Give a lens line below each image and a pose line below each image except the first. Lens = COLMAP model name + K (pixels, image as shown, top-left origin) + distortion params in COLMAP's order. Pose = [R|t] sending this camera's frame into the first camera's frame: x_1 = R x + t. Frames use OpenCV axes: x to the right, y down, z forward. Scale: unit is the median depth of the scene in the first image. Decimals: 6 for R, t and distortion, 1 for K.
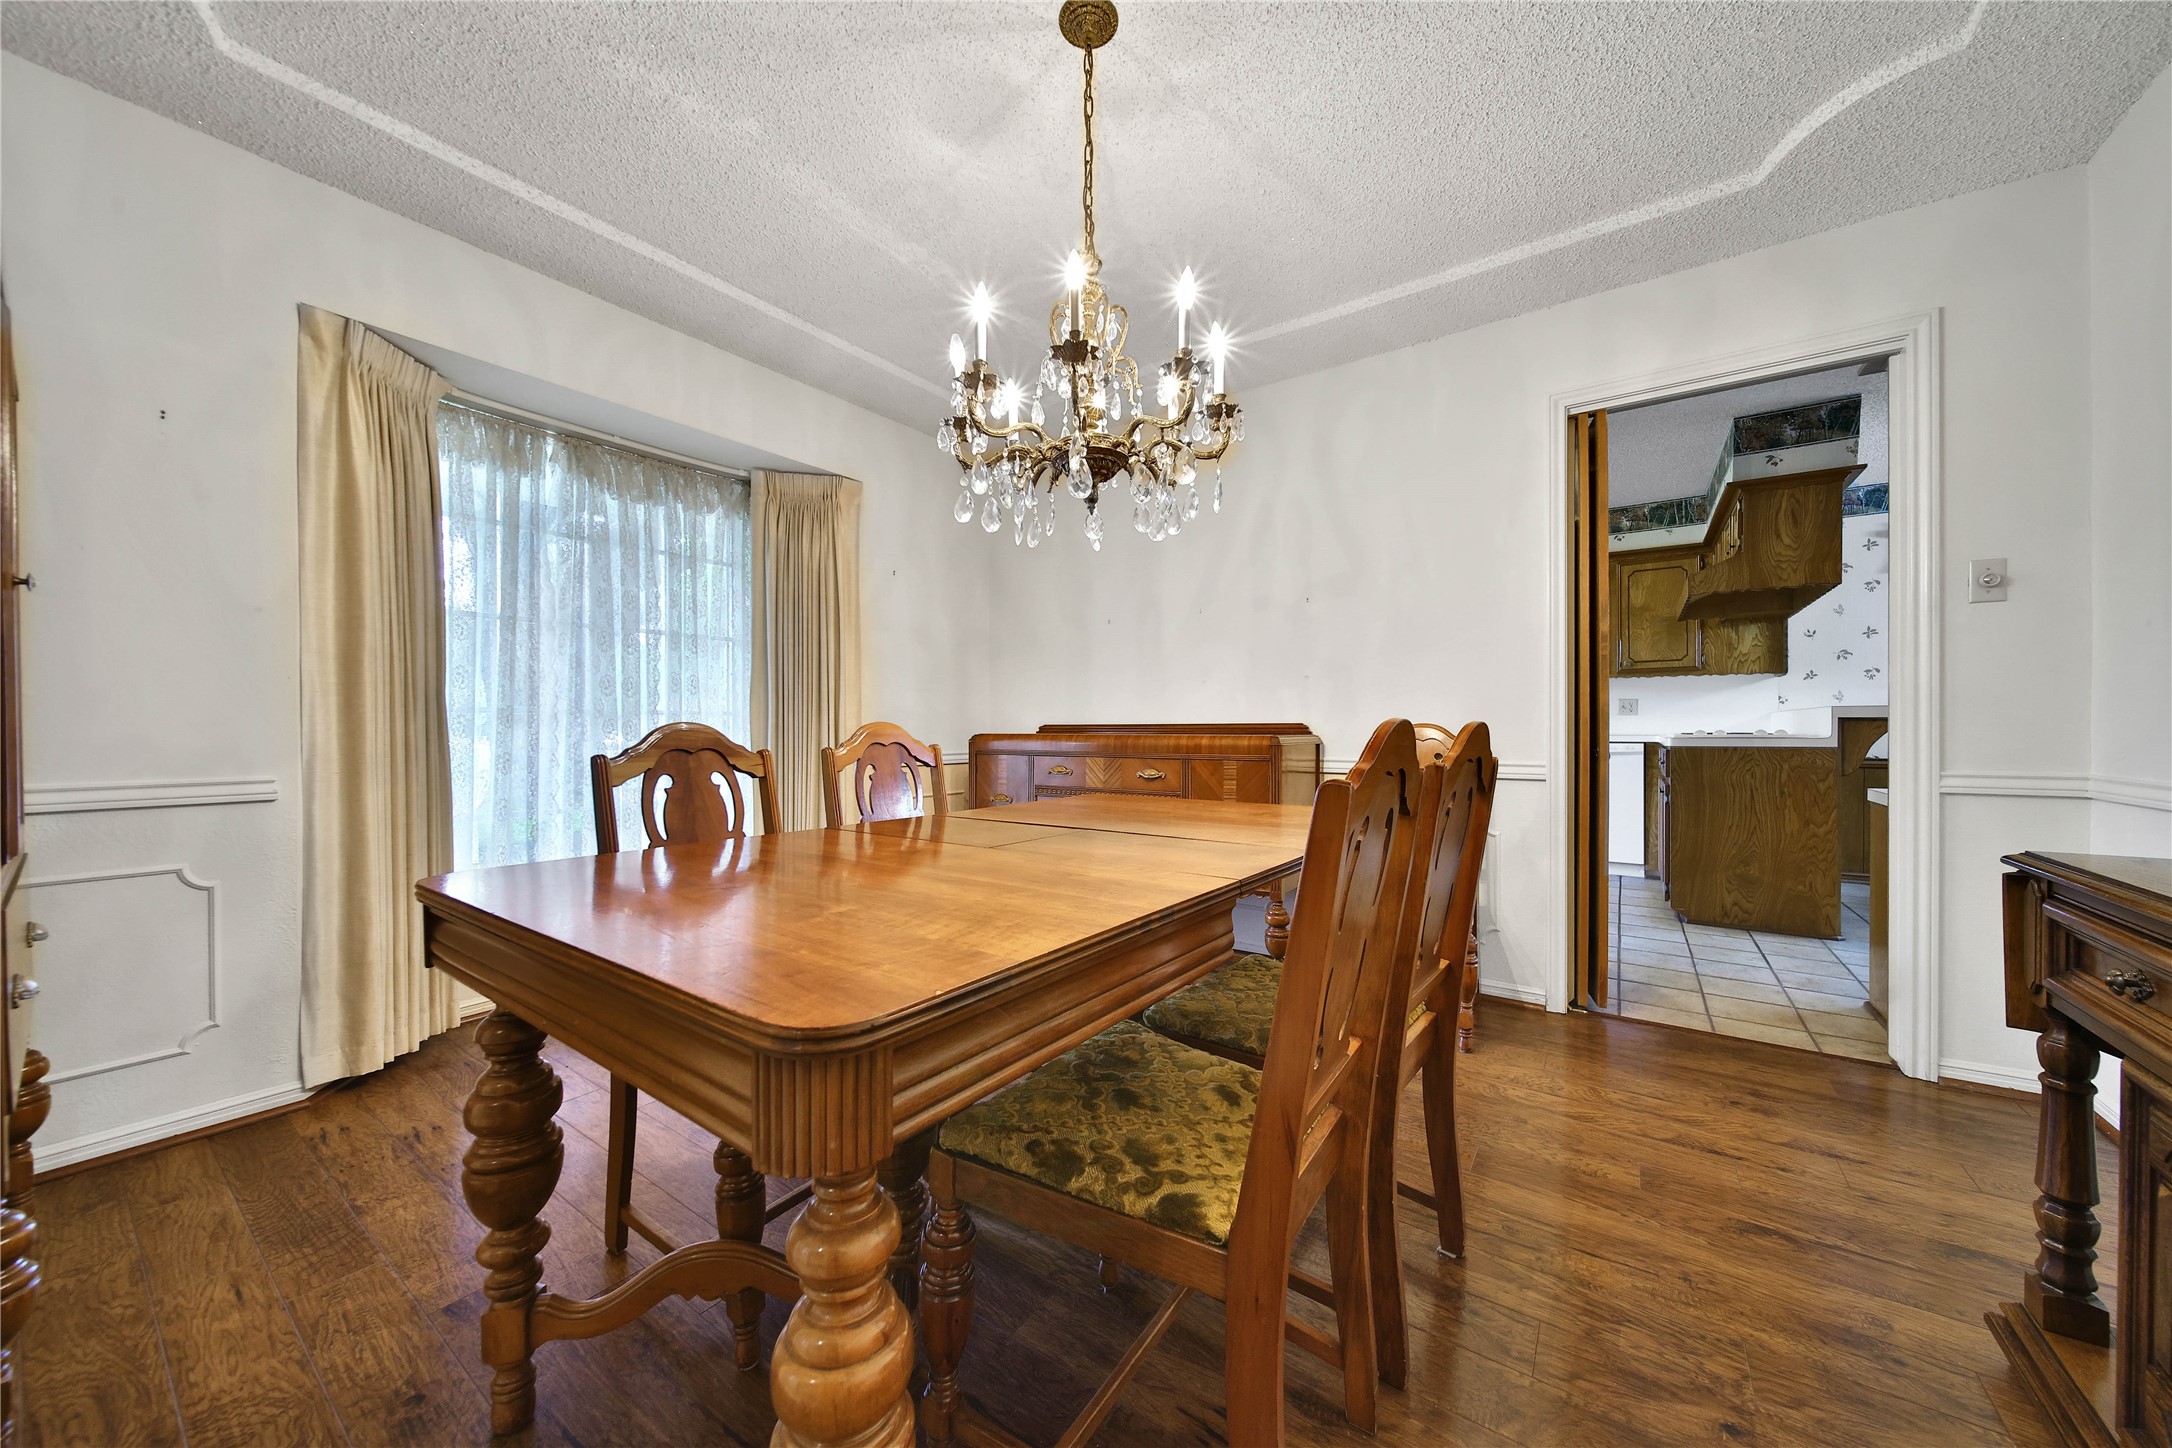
lens RADIAL K [[728.3, 0, 1092.7], [0, 728.3, 726.1], [0, 0, 1]] dist [-0.000165, -0.001484]
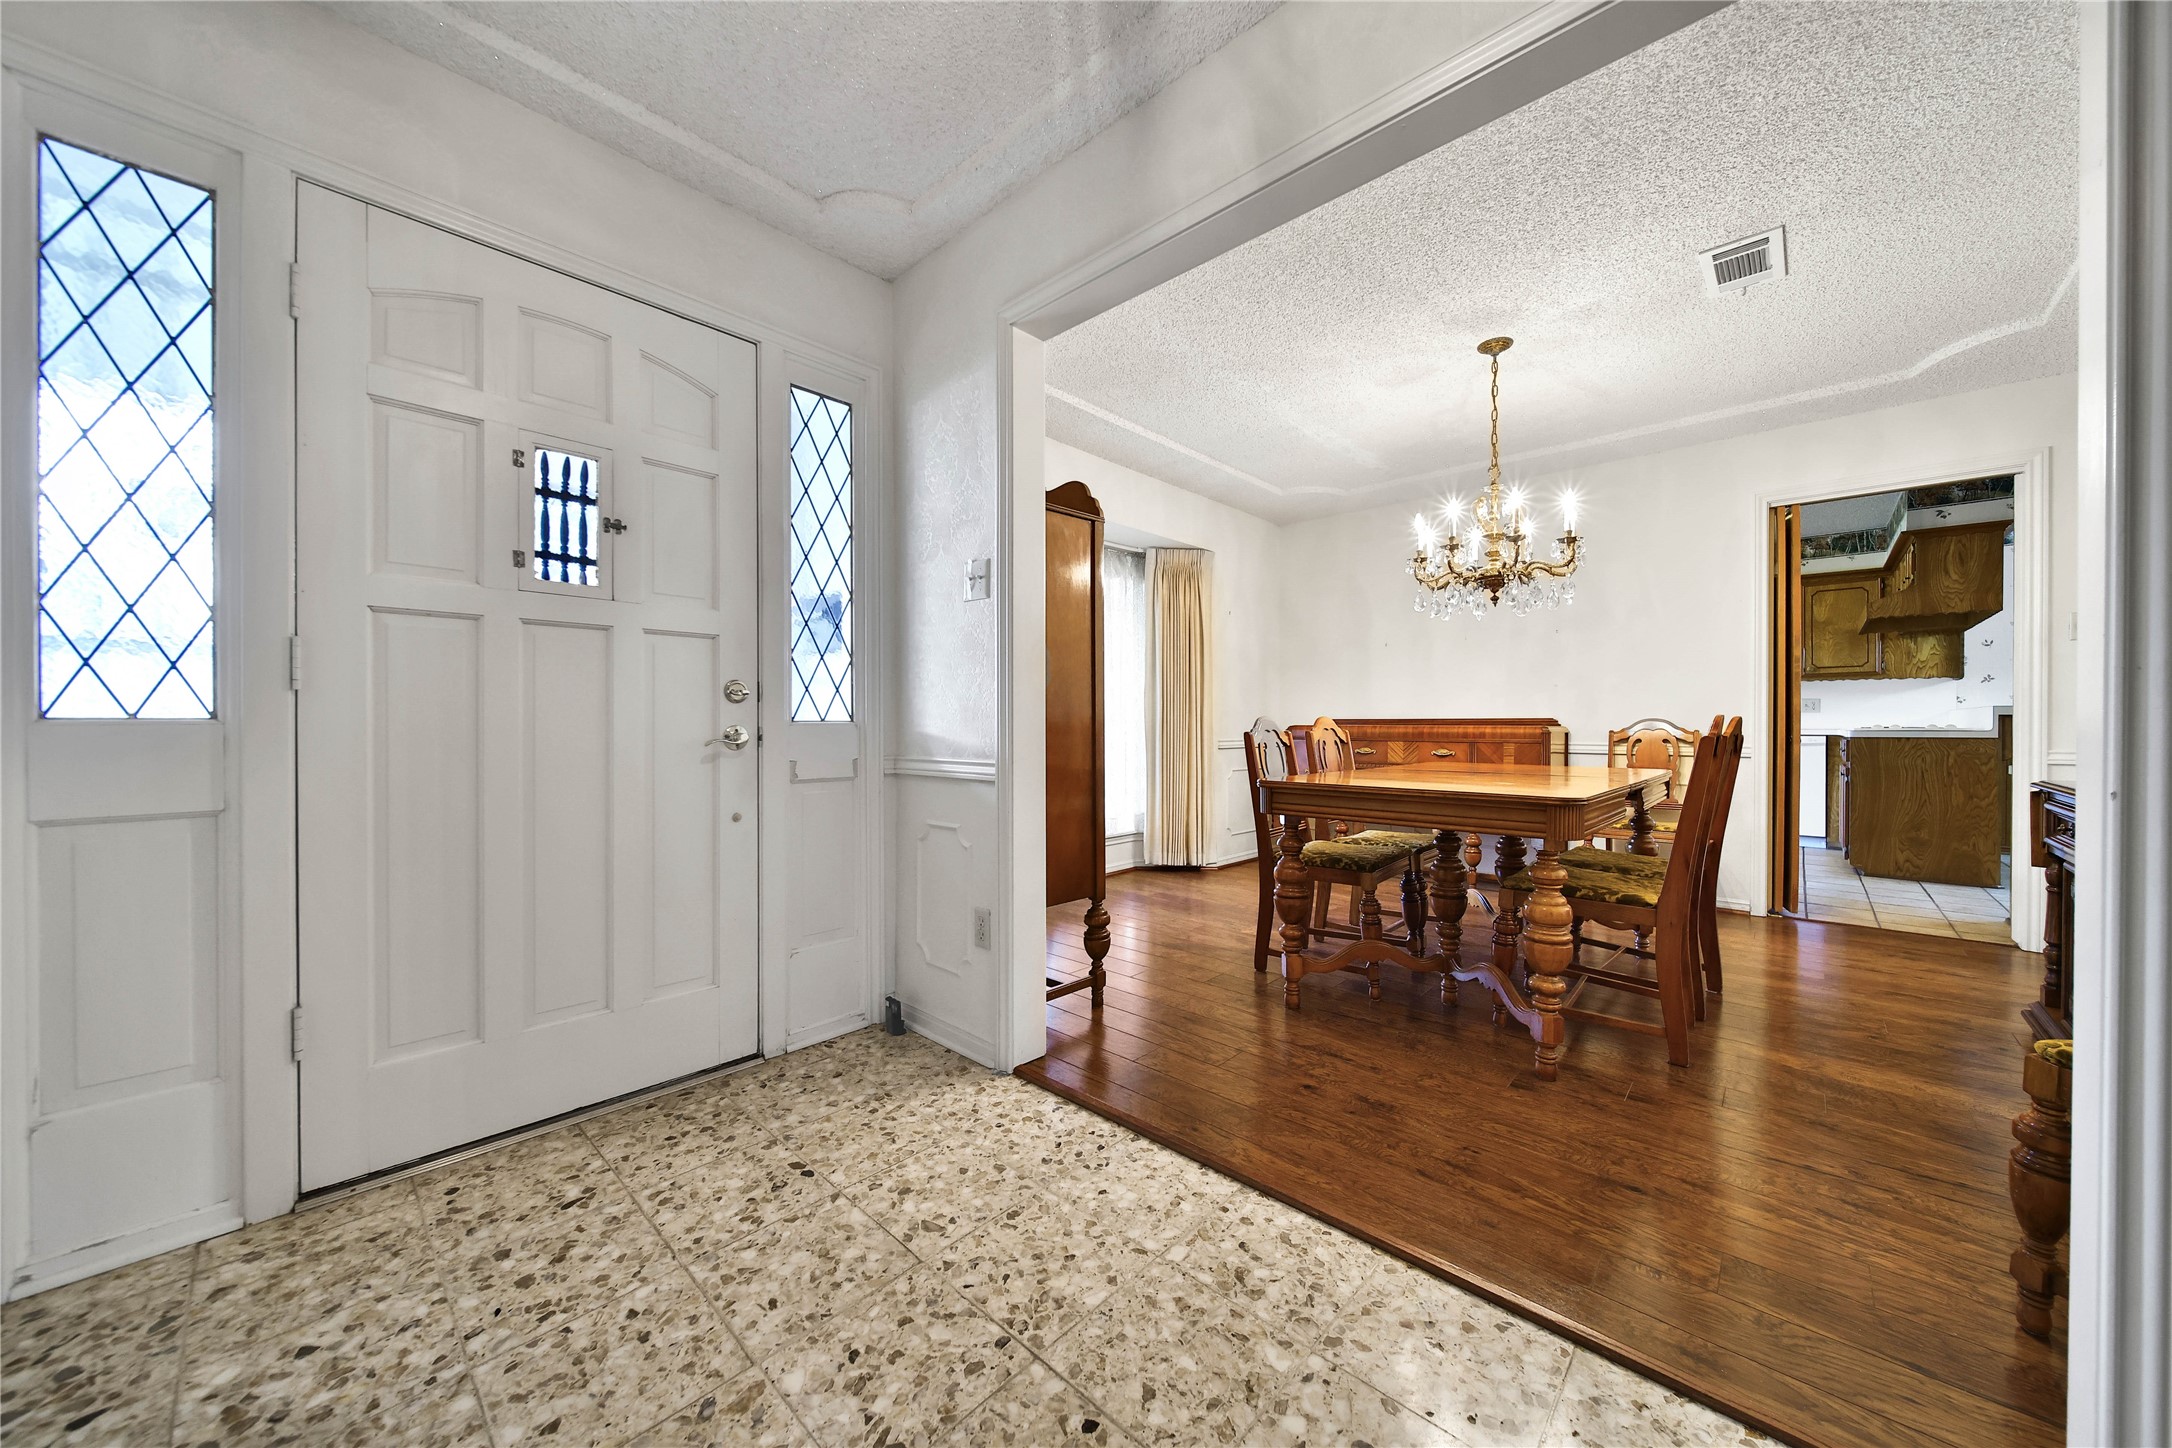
lens RADIAL K [[728.3, 0, 1076.5], [0, 728.3, 723.9], [0, 0, 1]] dist [-0.000165, -0.001484]
pose [[0.988706, 0.003380, -0.149828, -0.383463], [-0.003118, 0.999993, 0.001983, 0.006519], [0.149834, -0.001494, 0.988710, -0.498358]]
